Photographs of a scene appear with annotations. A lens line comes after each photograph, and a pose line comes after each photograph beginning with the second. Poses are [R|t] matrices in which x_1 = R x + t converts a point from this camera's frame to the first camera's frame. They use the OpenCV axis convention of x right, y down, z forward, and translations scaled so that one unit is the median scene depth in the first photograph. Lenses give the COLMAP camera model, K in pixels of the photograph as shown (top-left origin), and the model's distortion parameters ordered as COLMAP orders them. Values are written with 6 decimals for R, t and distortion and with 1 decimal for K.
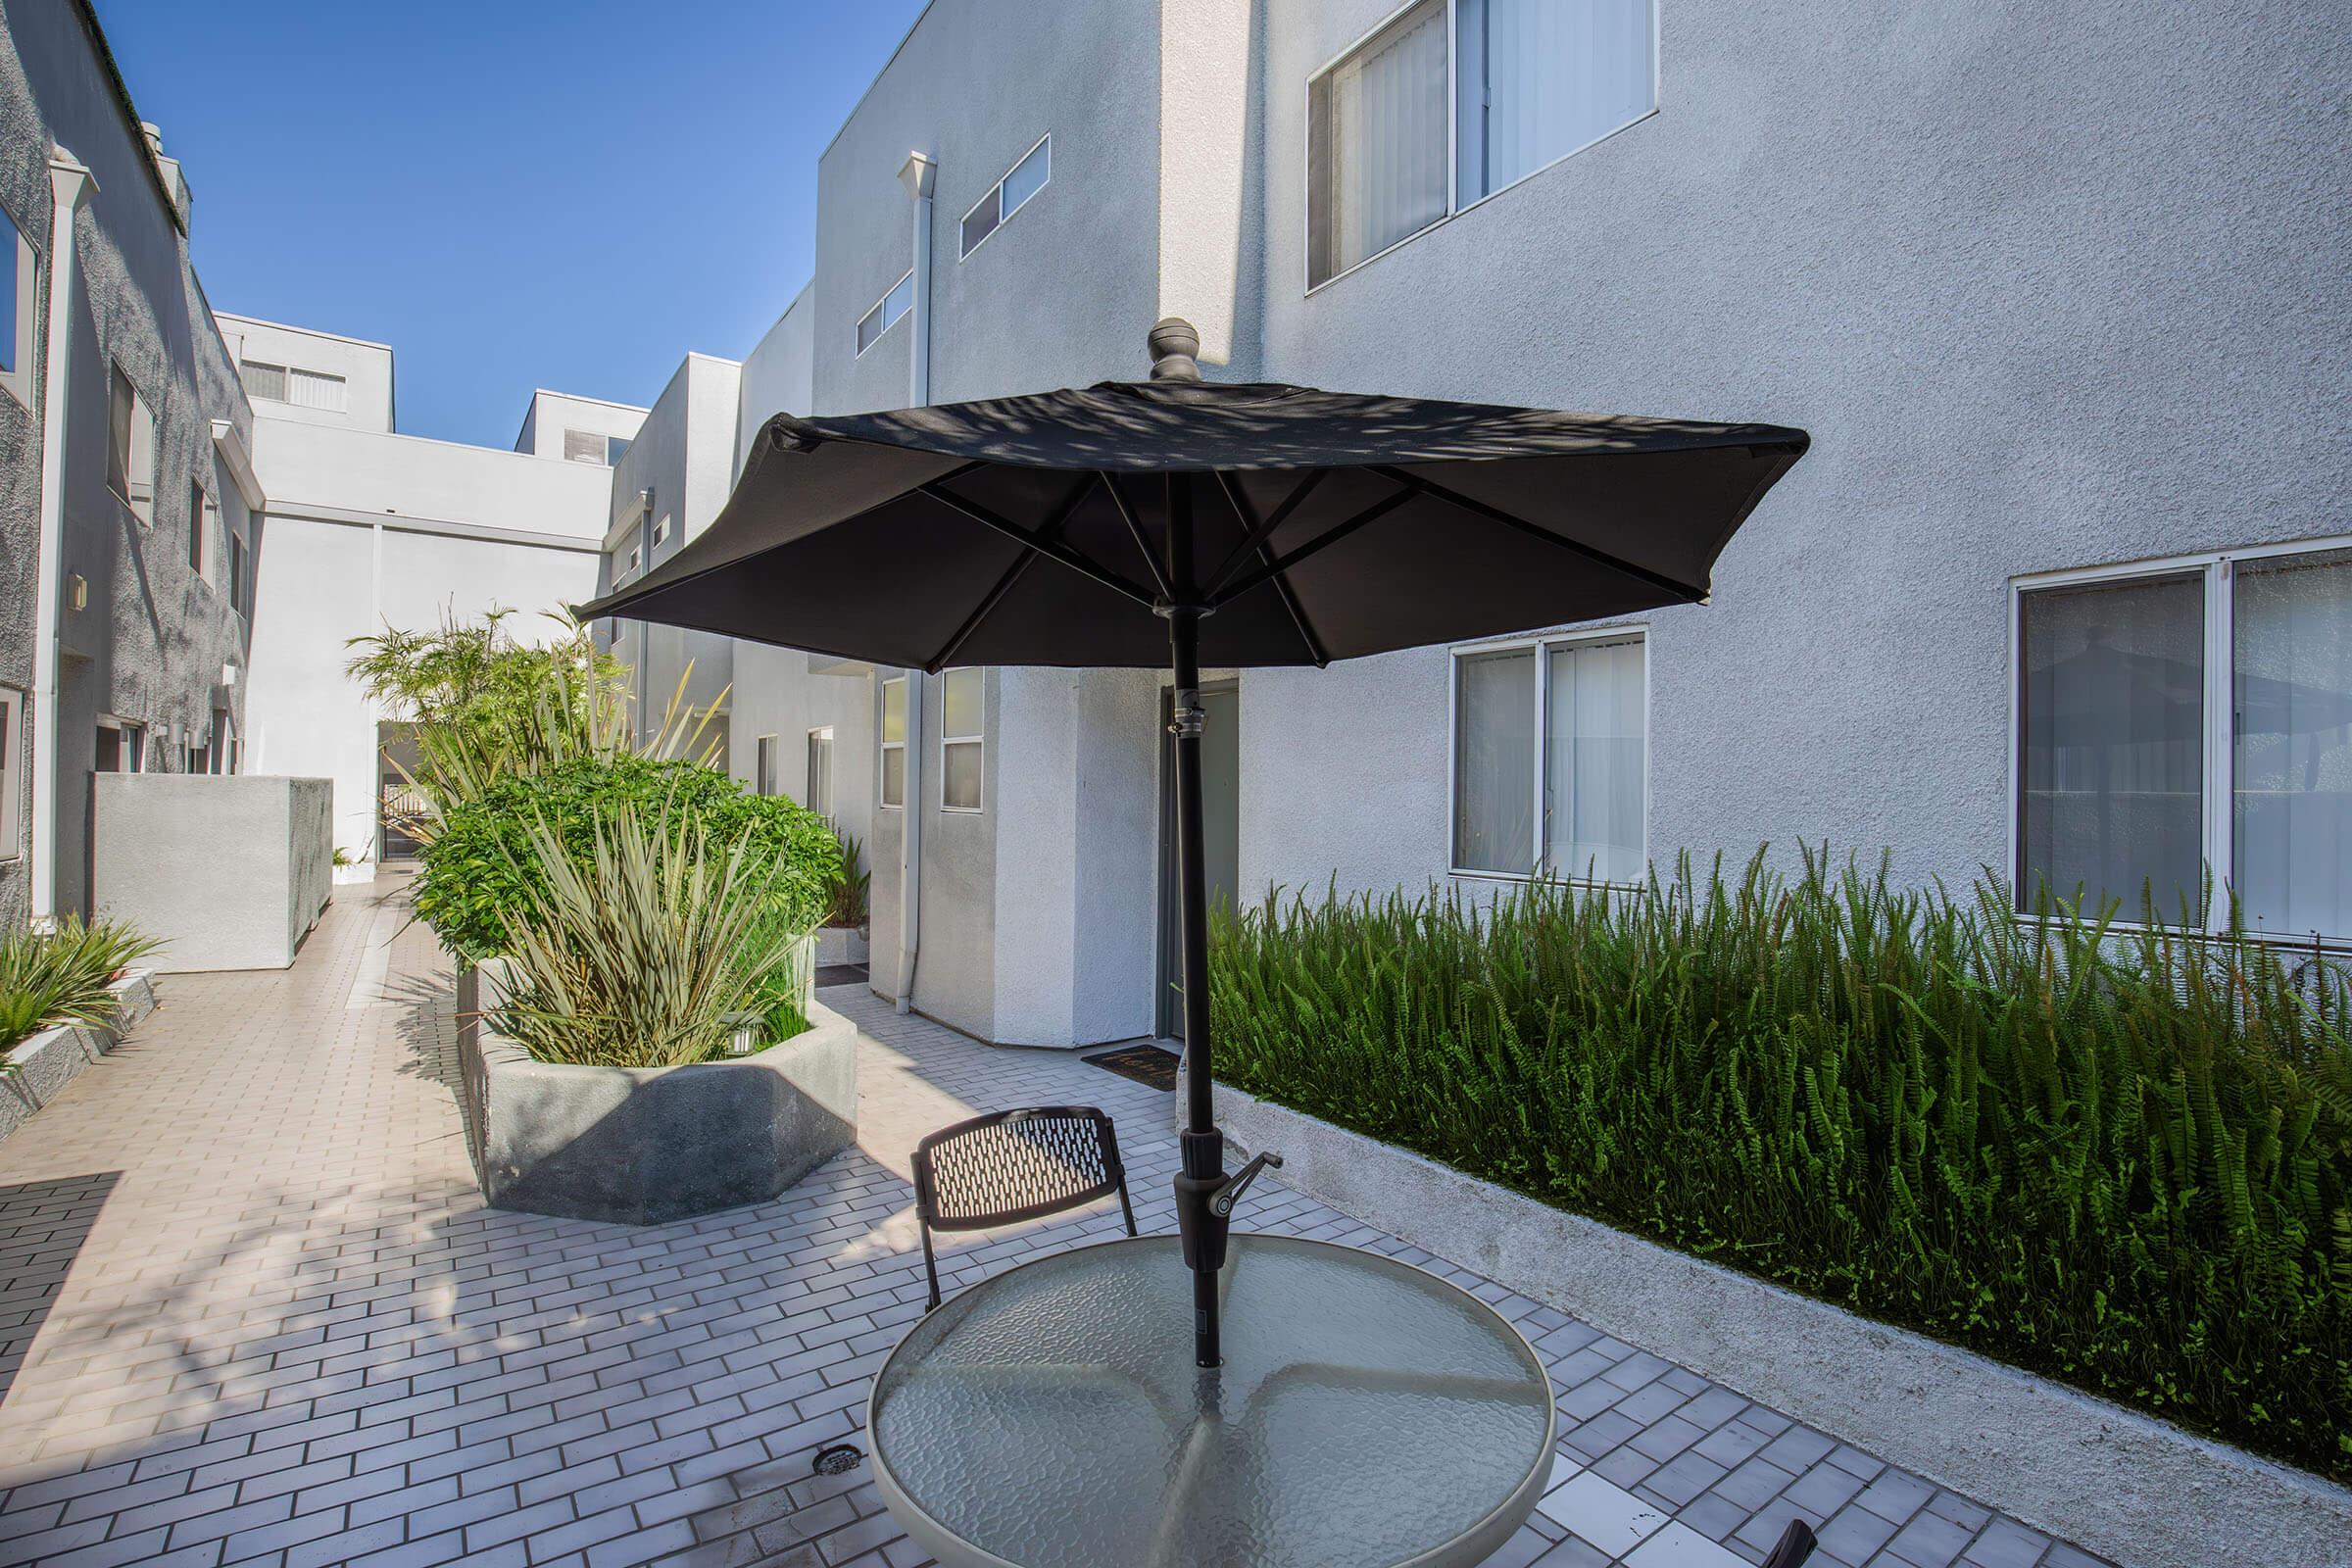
lens RADIAL K [[1078.7, 0, 1173.6], [0, 1078.7, 794.0], [0, 0, 1]] dist [-0.013216, -0.000199]
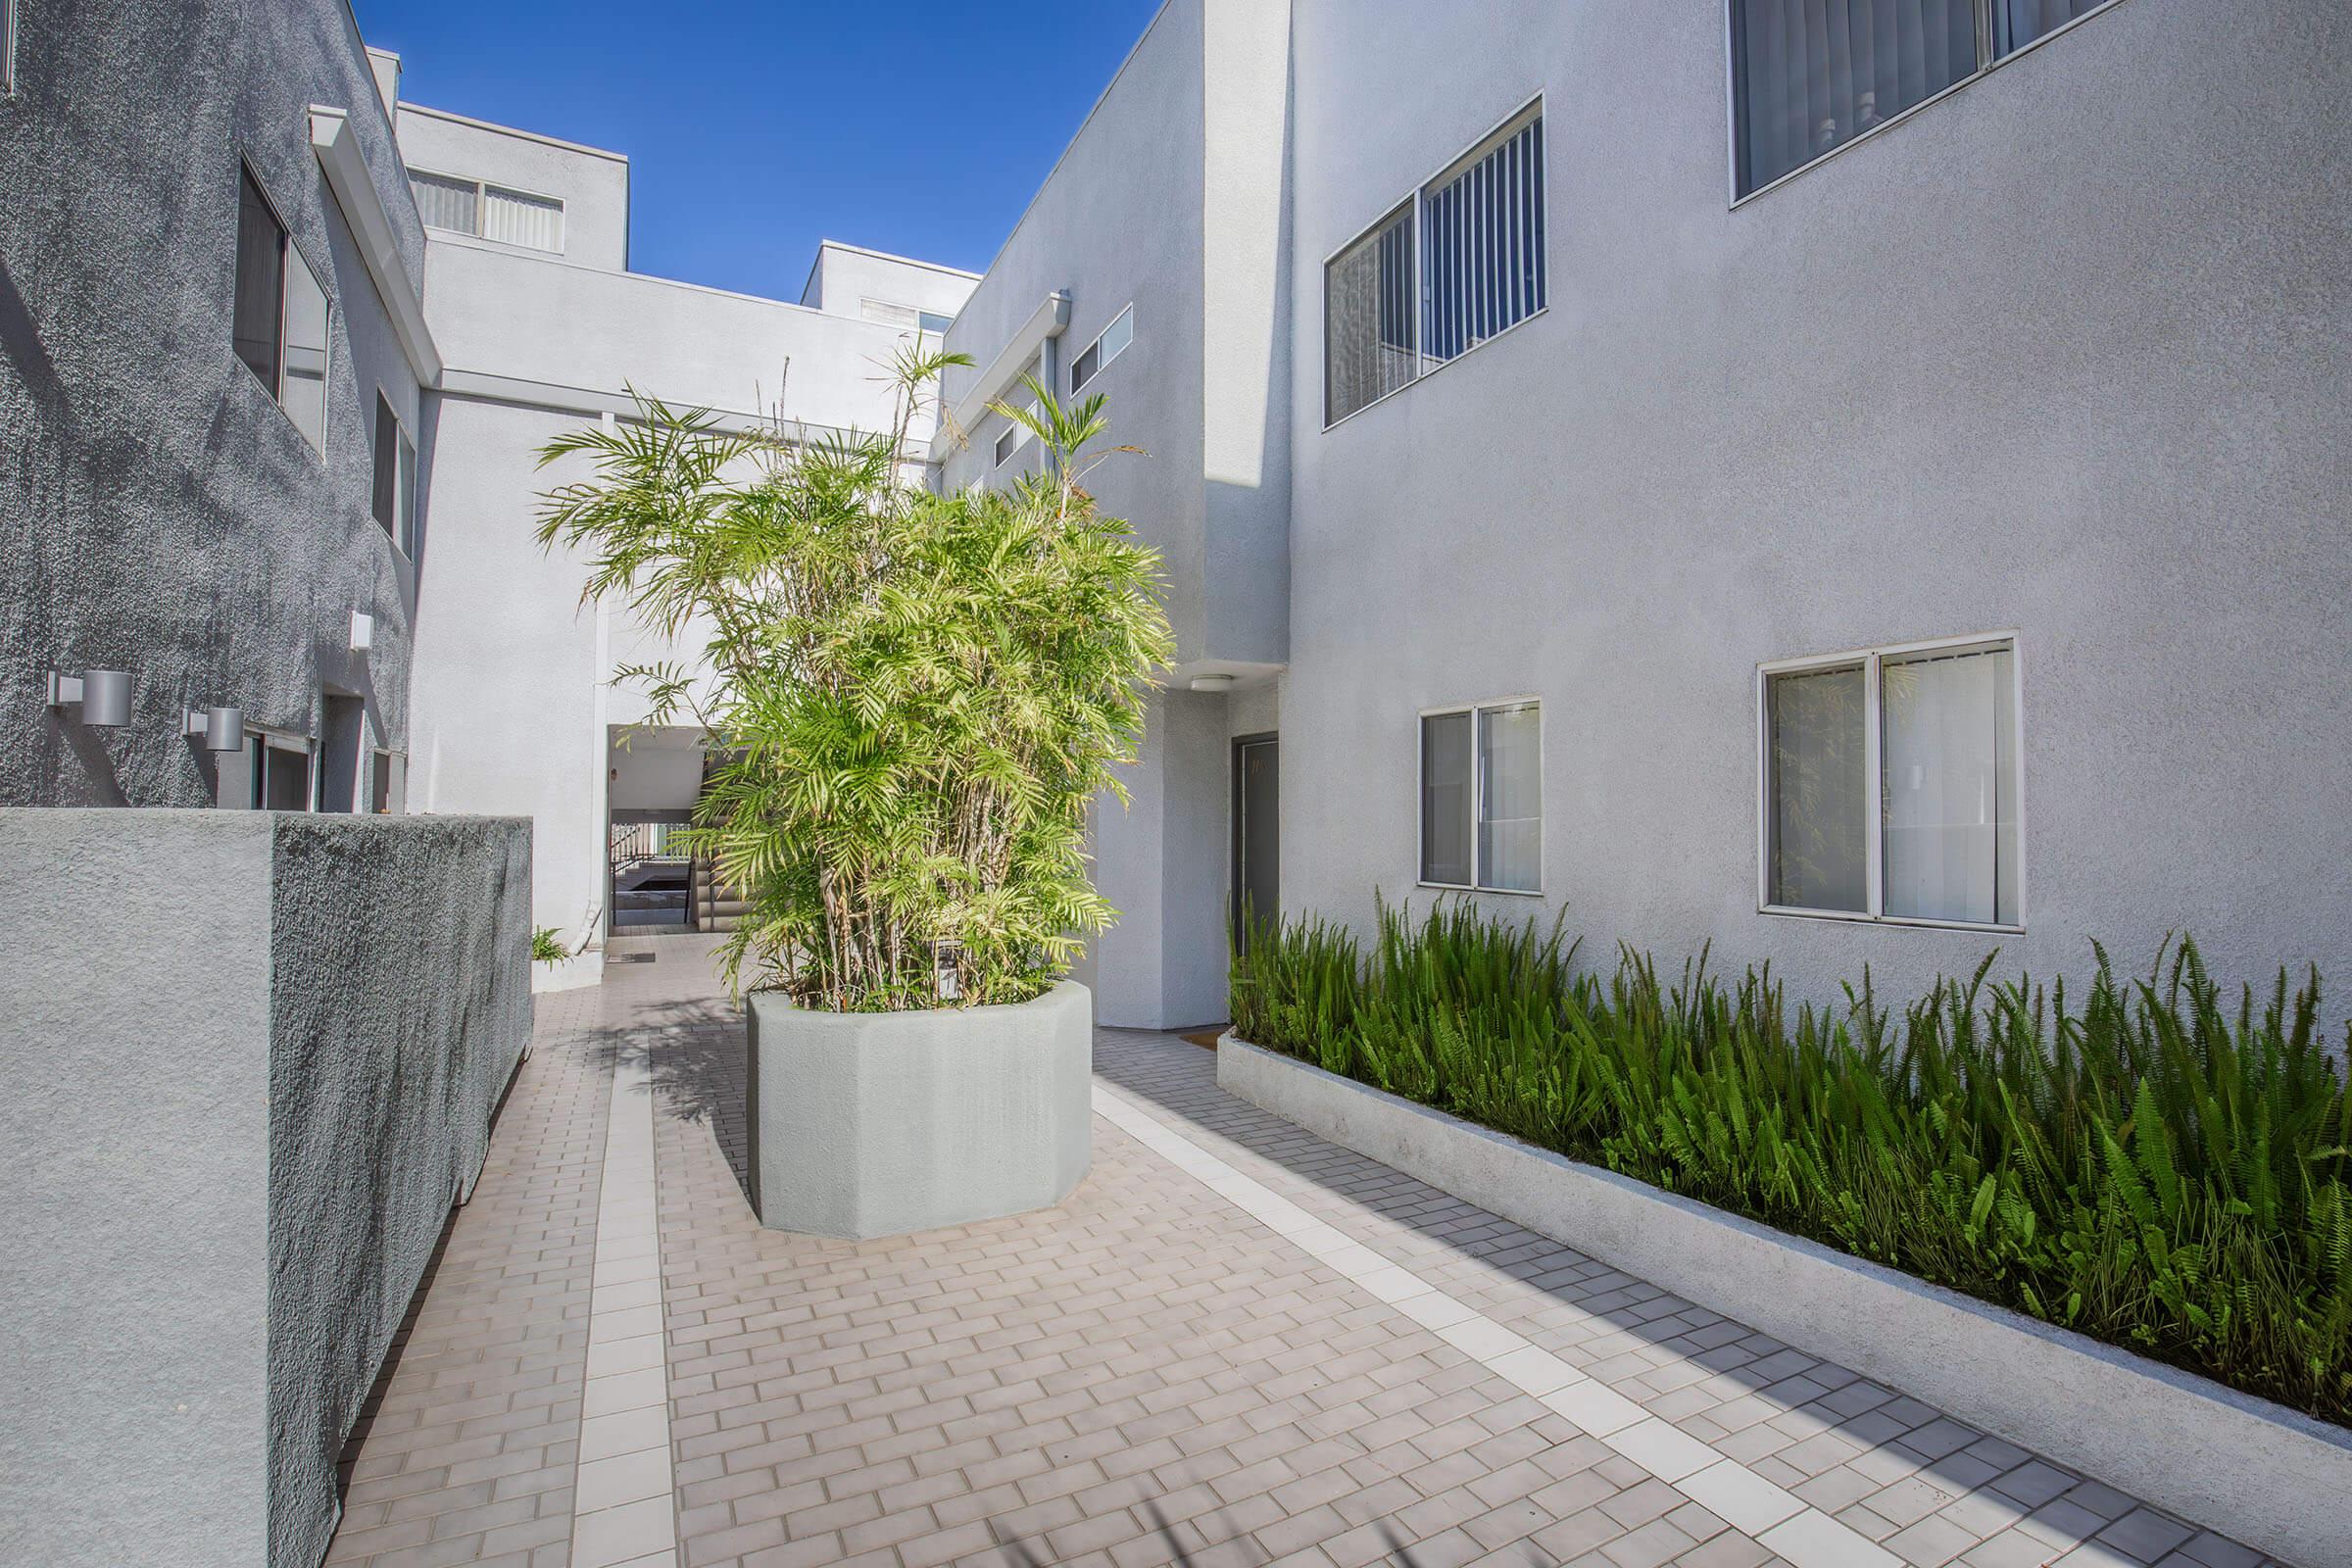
lens RADIAL K [[1078.7, 0, 1173.6], [0, 1078.7, 794.0], [0, 0, 1]] dist [-0.013216, -0.000199]
pose [[0.988787, -0.013972, -0.148676, -0.346941], [0.010749, 0.999690, -0.022456, -0.009426], [0.148944, 0.020606, 0.988631, 0.460432]]
